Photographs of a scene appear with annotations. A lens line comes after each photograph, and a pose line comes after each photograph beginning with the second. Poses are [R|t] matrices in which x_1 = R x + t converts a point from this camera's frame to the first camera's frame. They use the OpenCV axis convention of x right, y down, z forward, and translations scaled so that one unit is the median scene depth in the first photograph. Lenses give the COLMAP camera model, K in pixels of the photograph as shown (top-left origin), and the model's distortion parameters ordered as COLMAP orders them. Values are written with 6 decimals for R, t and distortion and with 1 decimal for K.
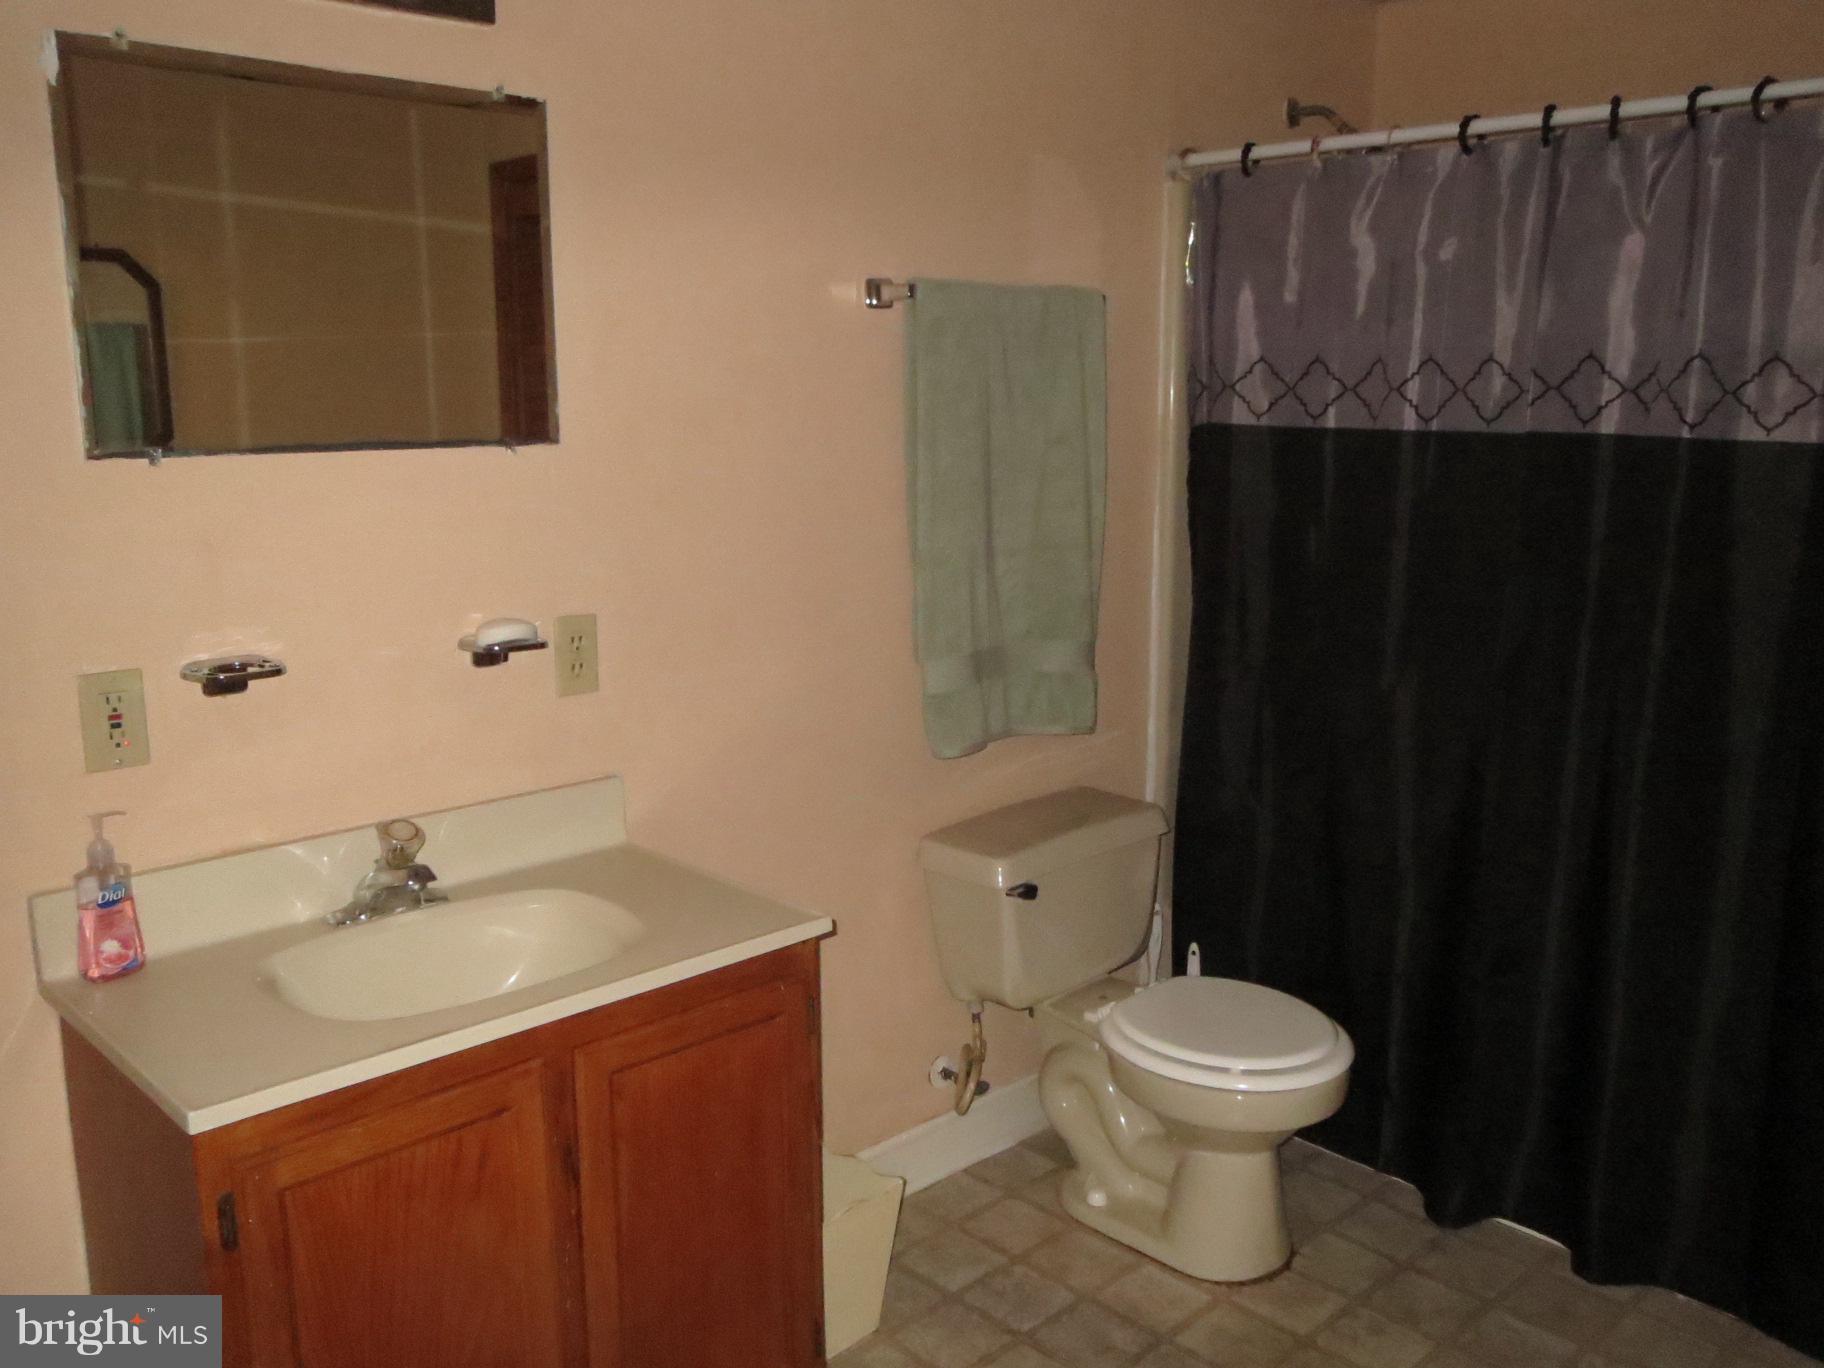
lens RADIAL K [[1525.2, 0, 912.5], [0, 1525.2, 672.6], [0, 0, 1]] dist [-0.017131, 0.011734]
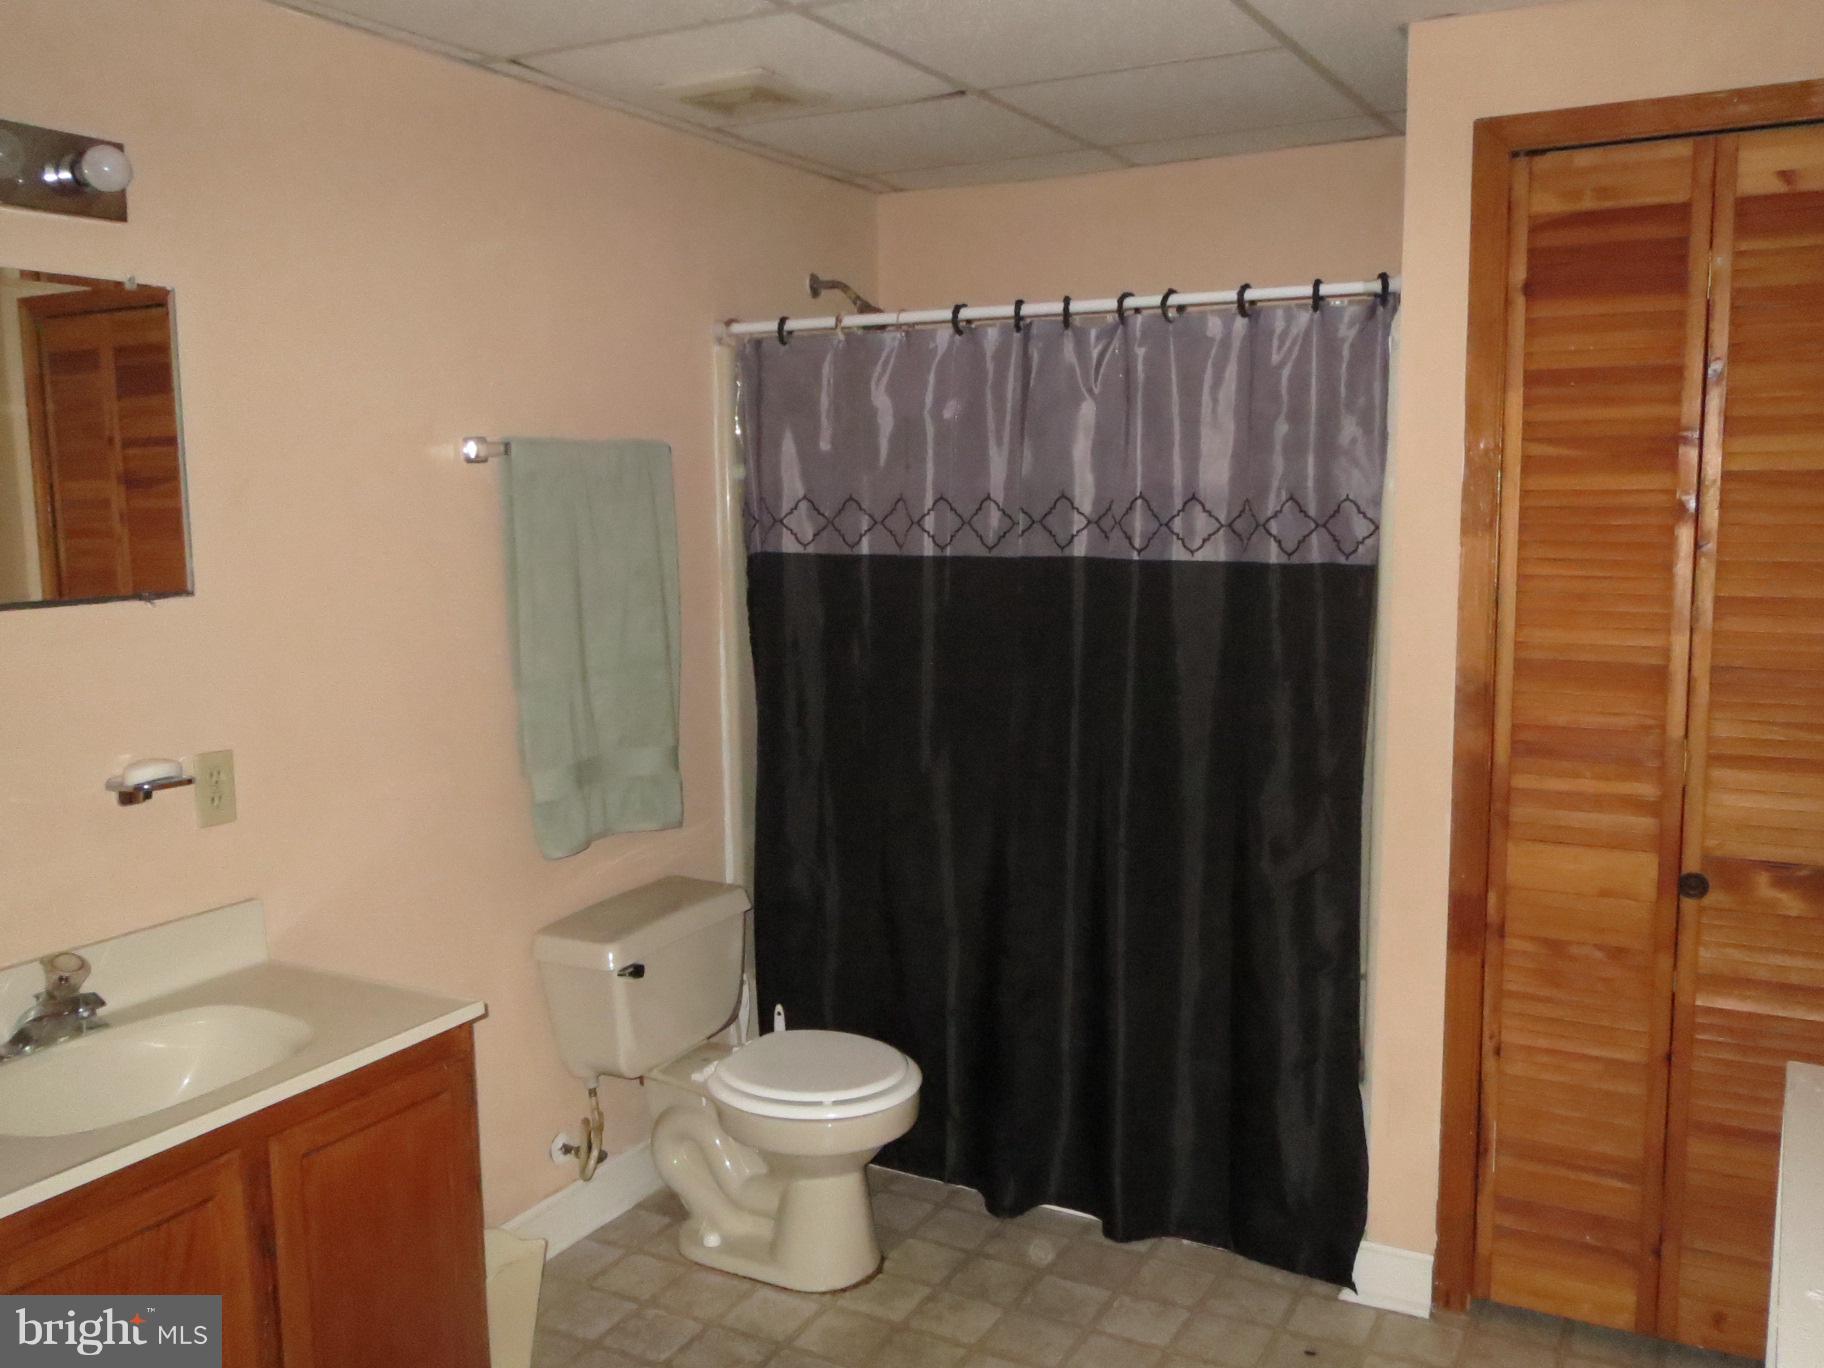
lens RADIAL K [[1525.2, 0, 912.5], [0, 1525.2, 672.6], [0, 0, 1]] dist [-0.017131, 0.011734]
pose [[0.951932, -0.047483, 0.302608, -0.061083], [0.067336, 0.996185, -0.055509, -0.000130], [-0.298818, 0.073217, 0.951497, -0.152648]]
